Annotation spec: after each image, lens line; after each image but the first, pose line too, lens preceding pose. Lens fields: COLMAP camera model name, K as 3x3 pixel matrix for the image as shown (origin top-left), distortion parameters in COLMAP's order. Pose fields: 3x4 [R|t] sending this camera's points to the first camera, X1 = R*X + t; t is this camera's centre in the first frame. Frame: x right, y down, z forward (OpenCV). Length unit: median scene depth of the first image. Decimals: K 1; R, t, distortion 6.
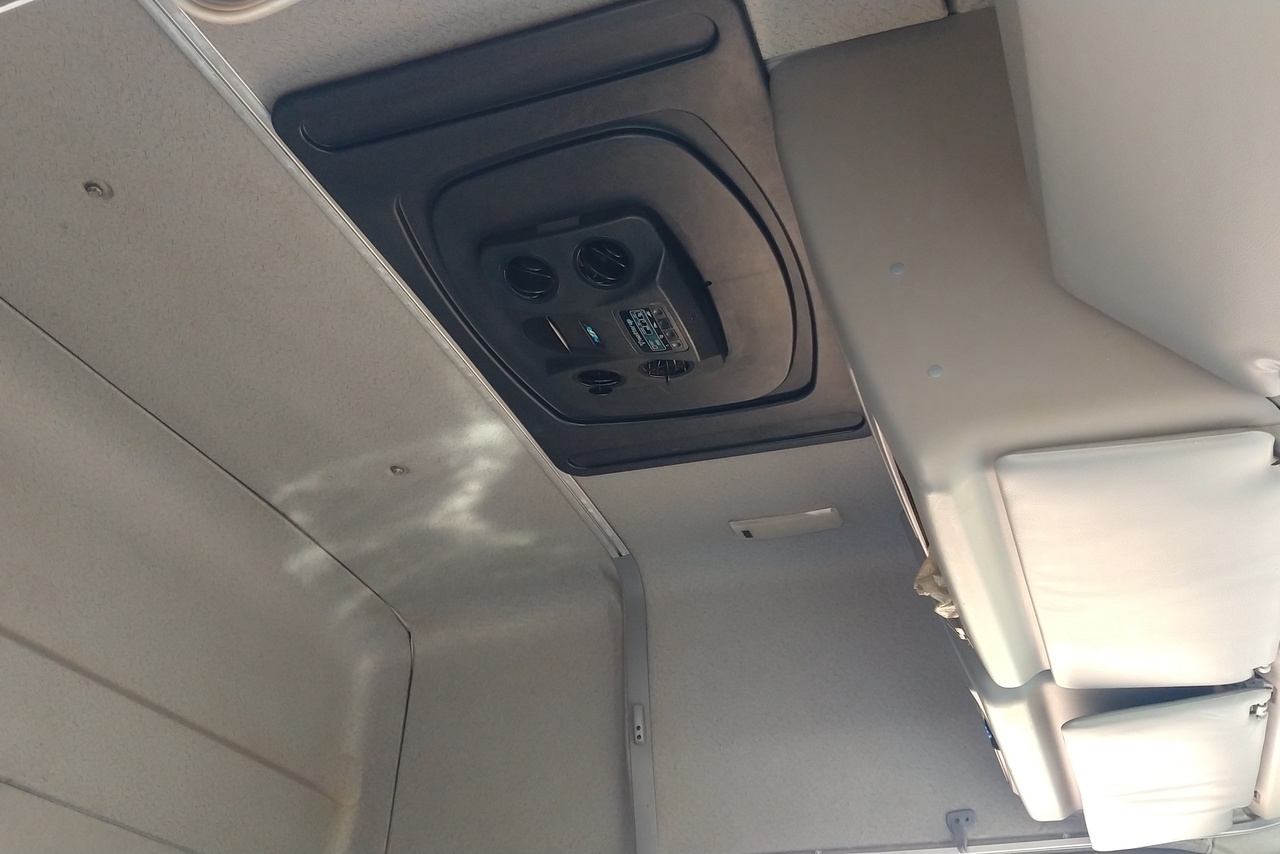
lens RADIAL K [[1105.8, 0, 614.4], [0, 1105.8, 400.8], [0, 0, 1]] dist [0.121212, -0.256995]
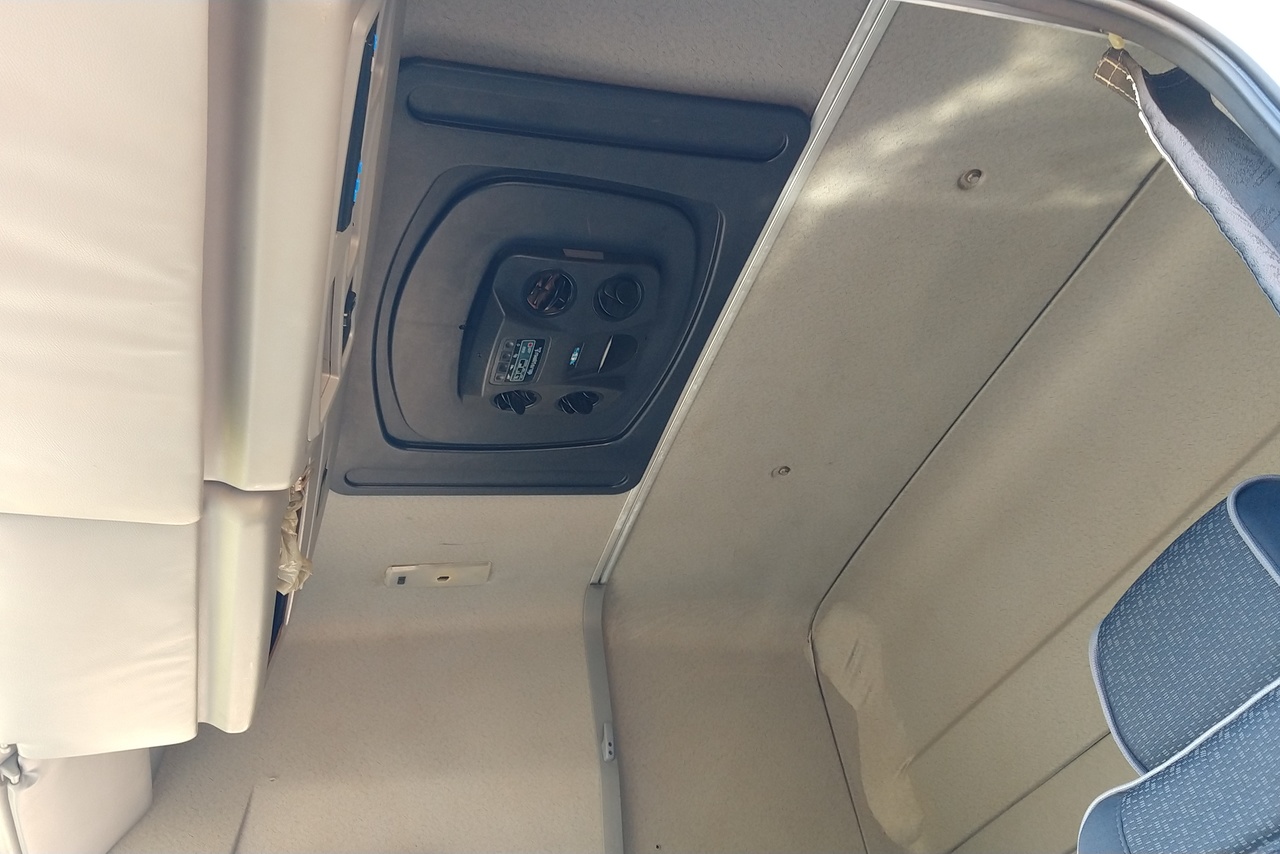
lens RADIAL K [[1105.8, 0, 614.4], [0, 1105.8, 400.8], [0, 0, 1]] dist [0.121212, -0.256995]
pose [[-0.777042, -0.315120, -0.544890, 0.533976], [0.468642, 0.288281, -0.835026, 0.888231], [0.420215, -0.904209, -0.076328, 1.061971]]
